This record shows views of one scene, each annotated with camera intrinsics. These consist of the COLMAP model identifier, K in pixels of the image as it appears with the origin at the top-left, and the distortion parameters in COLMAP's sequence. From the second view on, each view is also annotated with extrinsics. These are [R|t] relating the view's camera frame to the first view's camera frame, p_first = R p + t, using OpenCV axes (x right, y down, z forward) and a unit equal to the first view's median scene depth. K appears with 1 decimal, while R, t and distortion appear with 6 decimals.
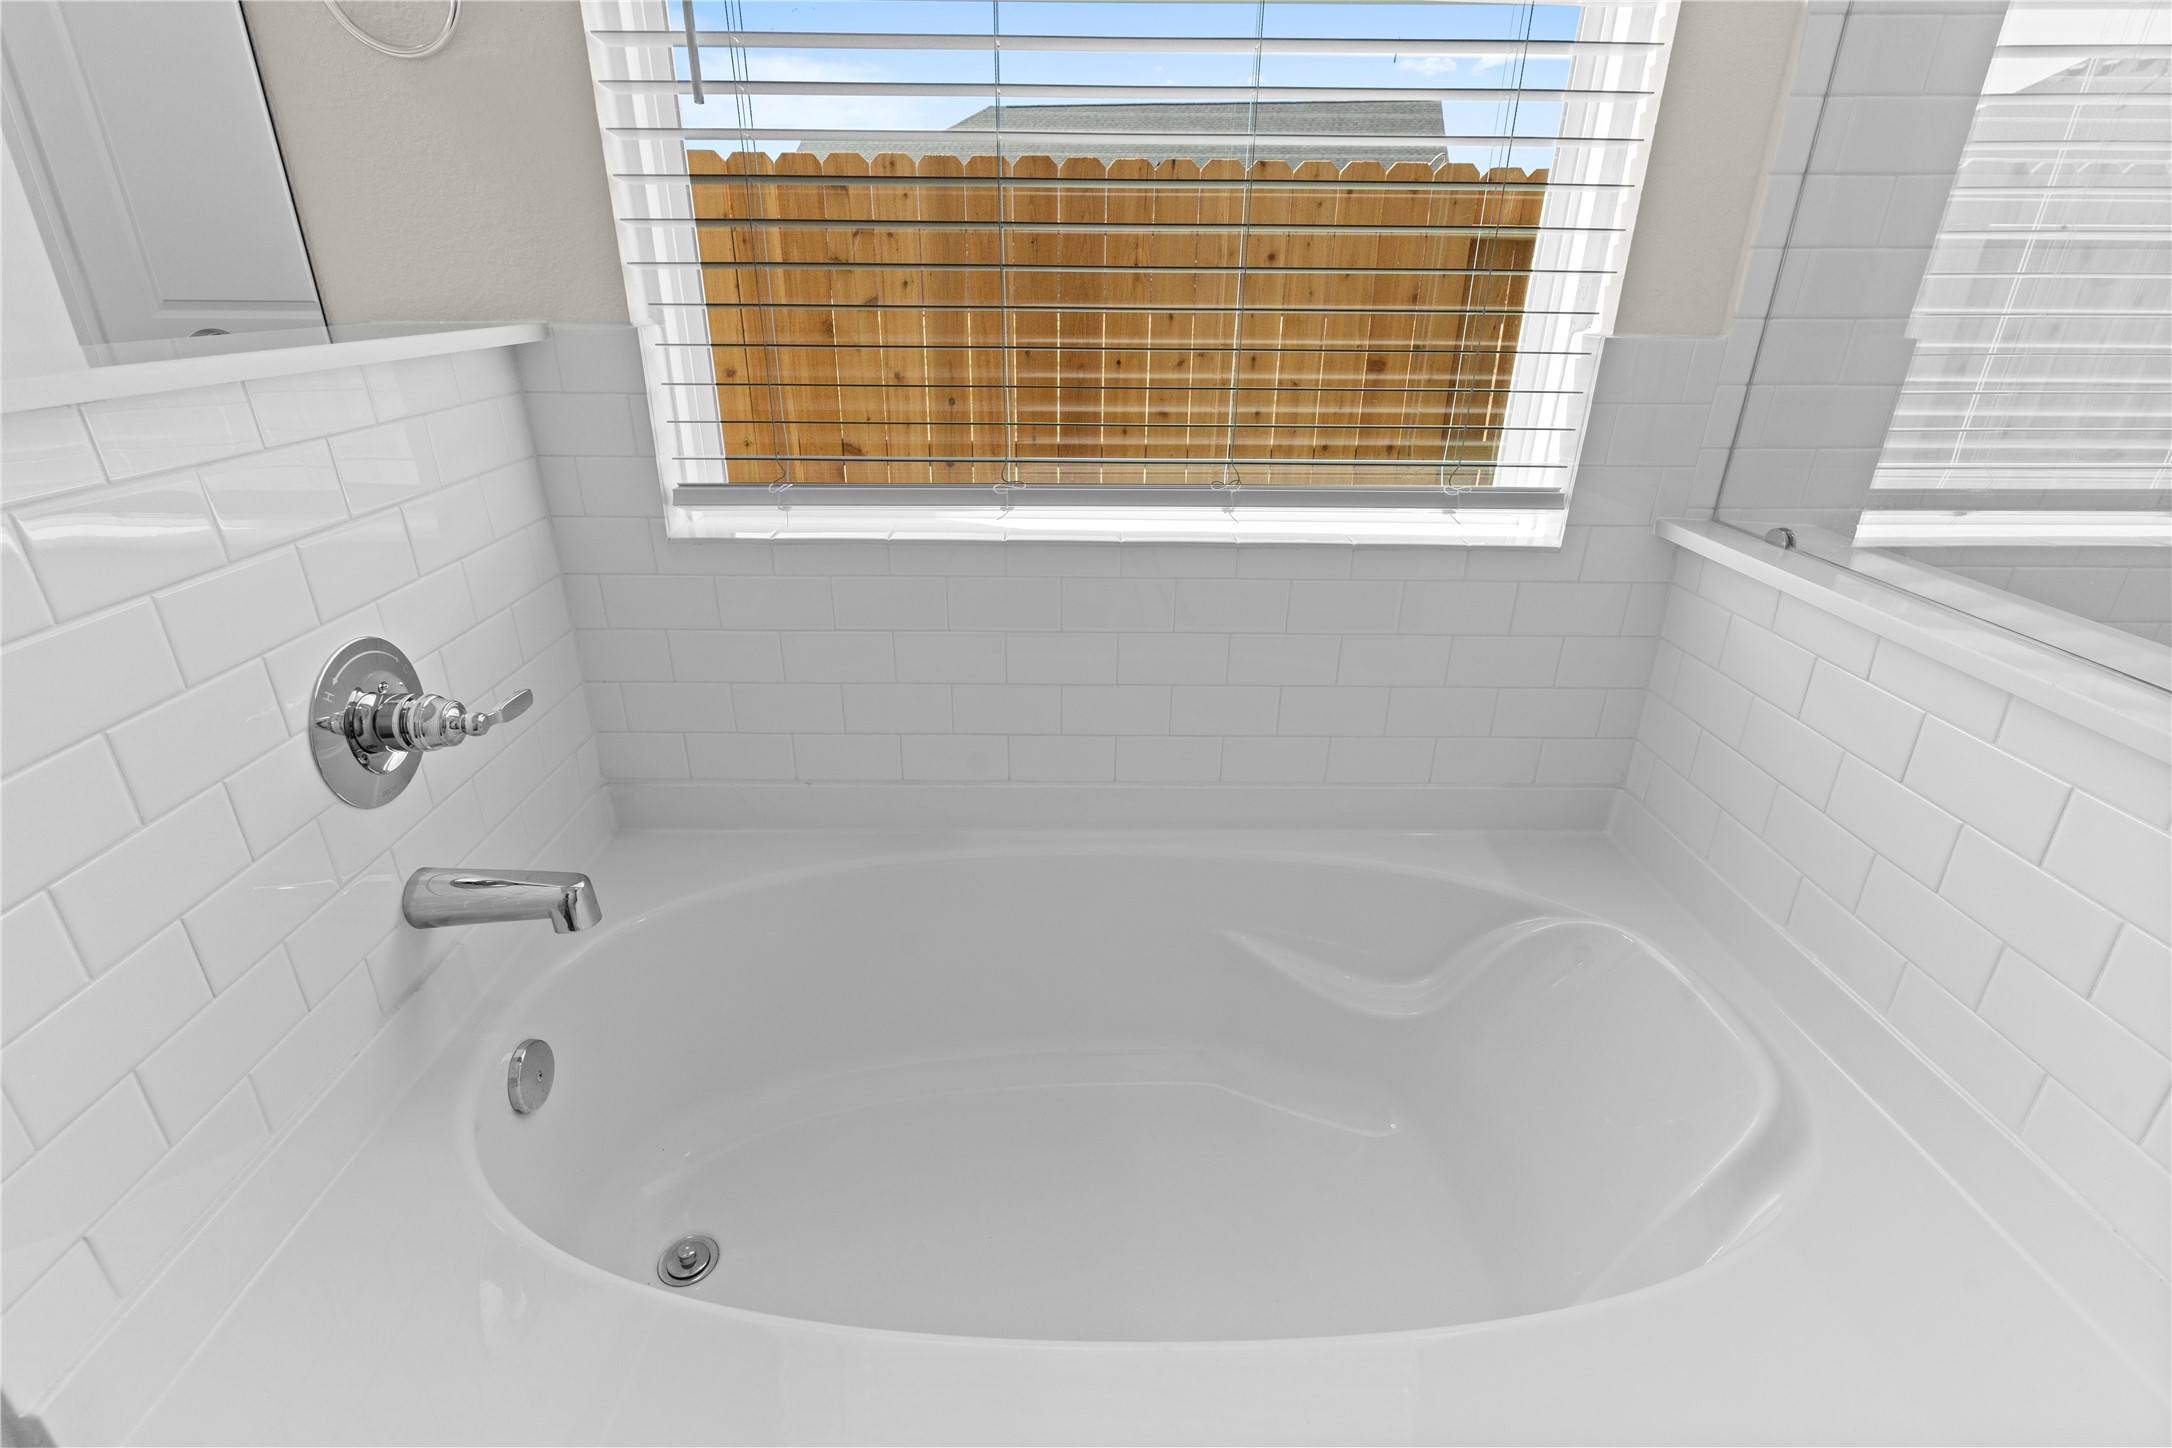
lens RADIAL K [[1027.3, 0, 1072.8], [0, 1027.3, 724.2], [0, 0, 1]] dist [0.002624, 0.000282]
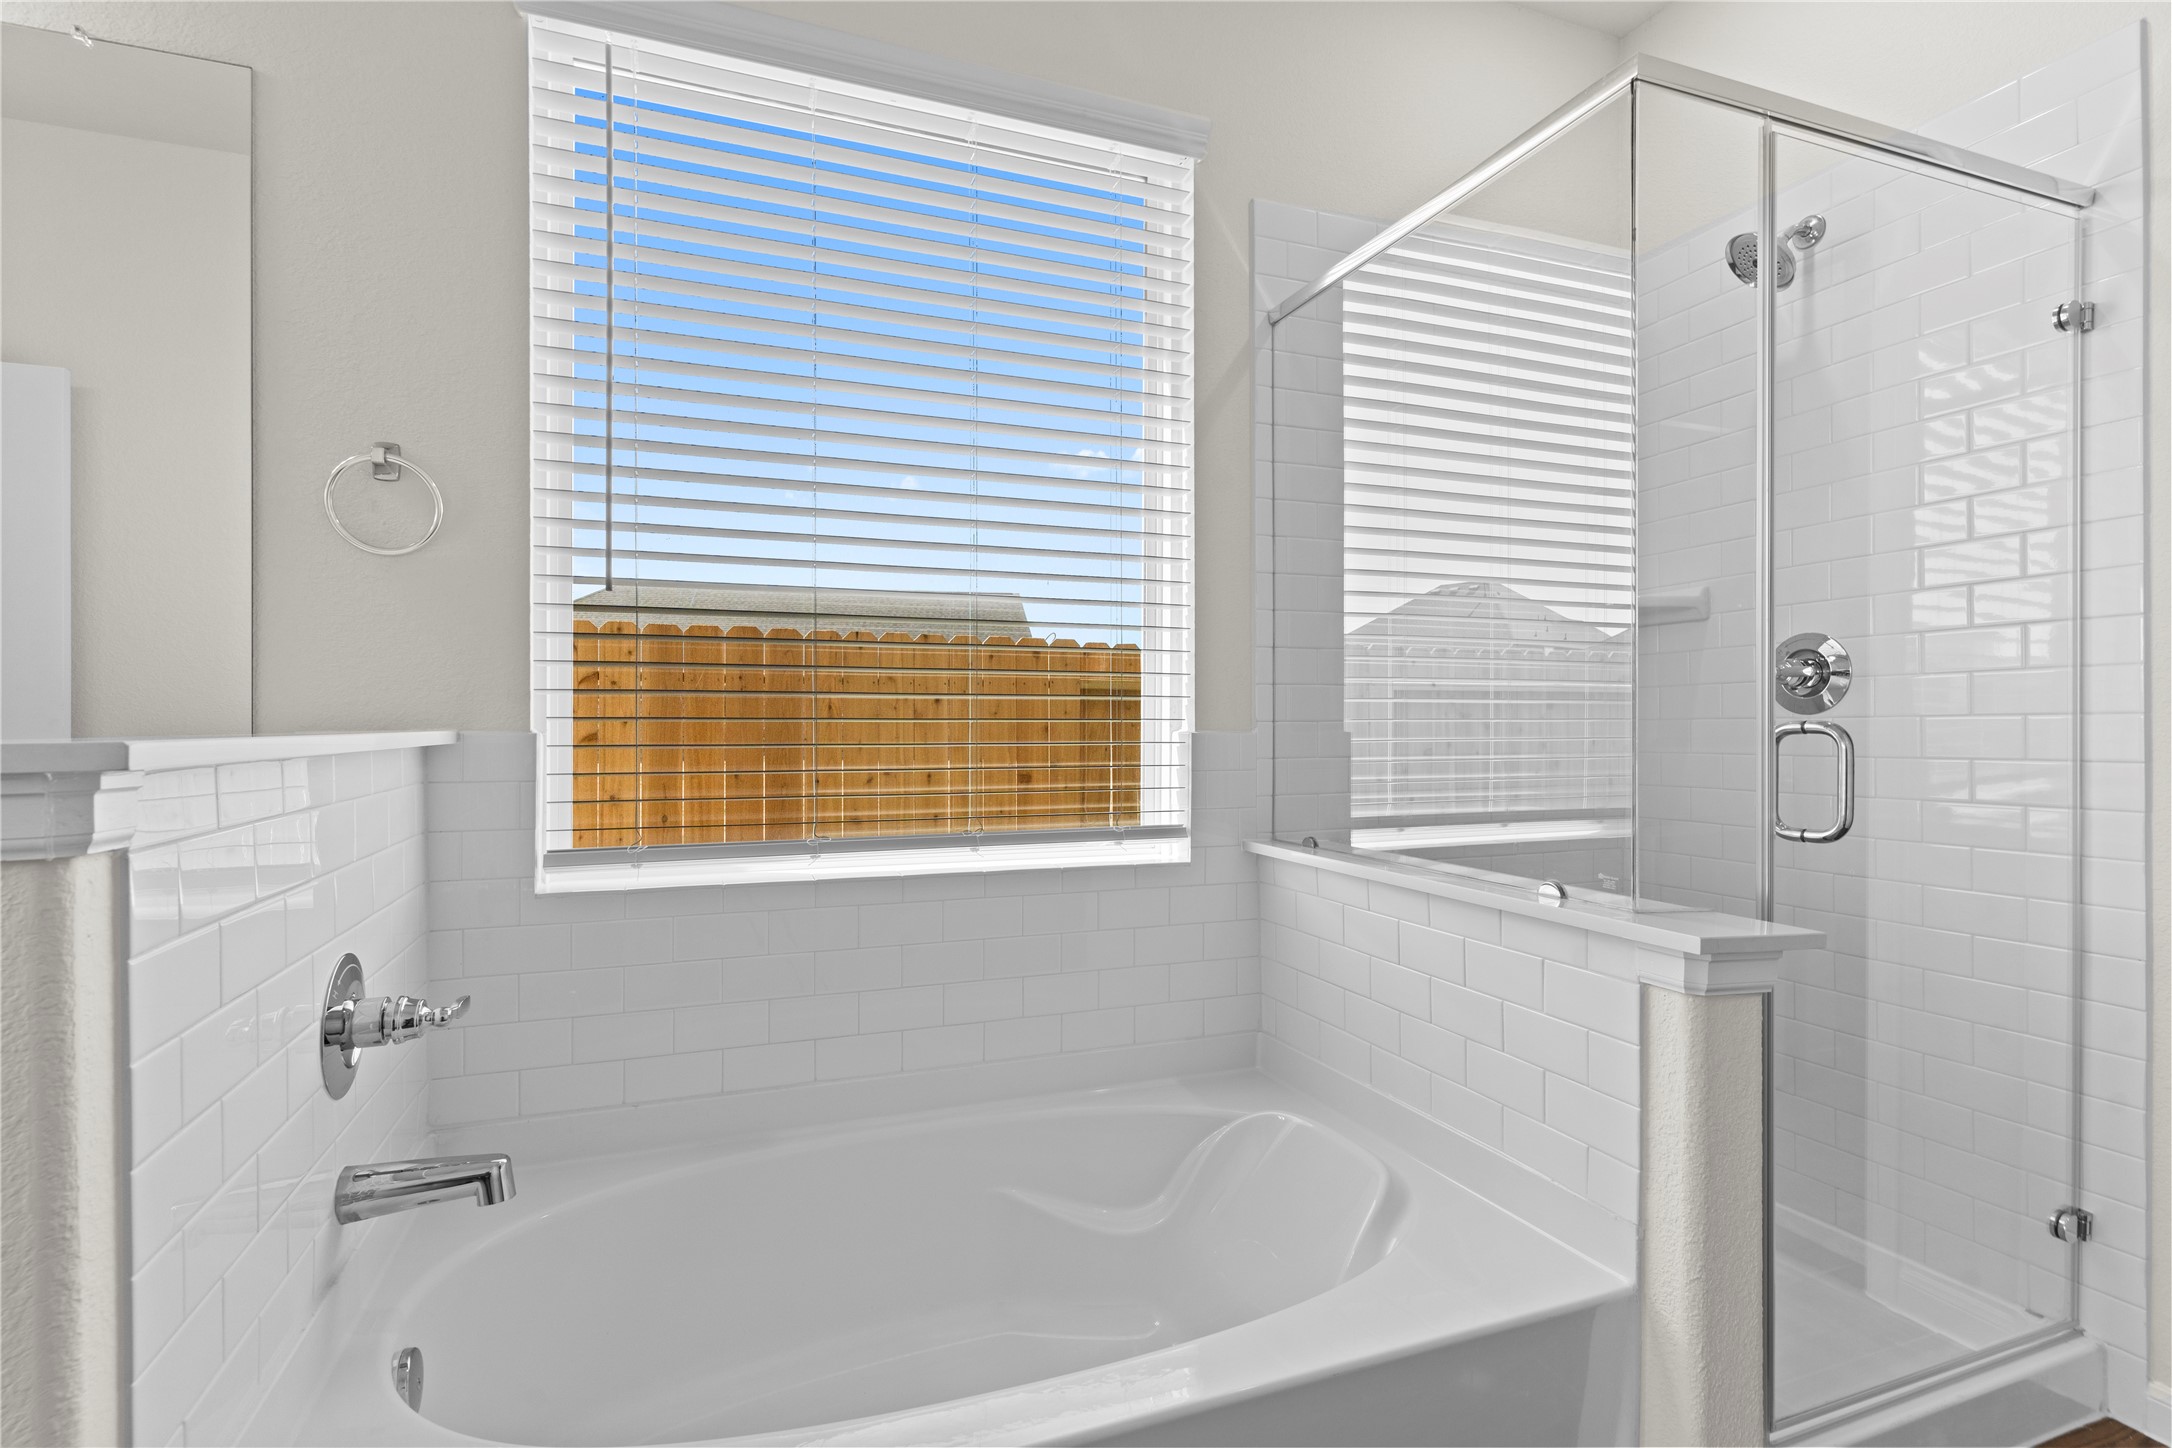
lens RADIAL K [[1027.3, 0, 1084.3], [0, 1027.3, 724.0], [0, 0, 1]] dist [0.002624, 0.000282]
pose [[0.934218, -0.008747, 0.356596, -0.215733], [0.152088, 0.914044, -0.376023, 0.192658], [-0.322655, 0.405521, 0.855246, -0.338250]]
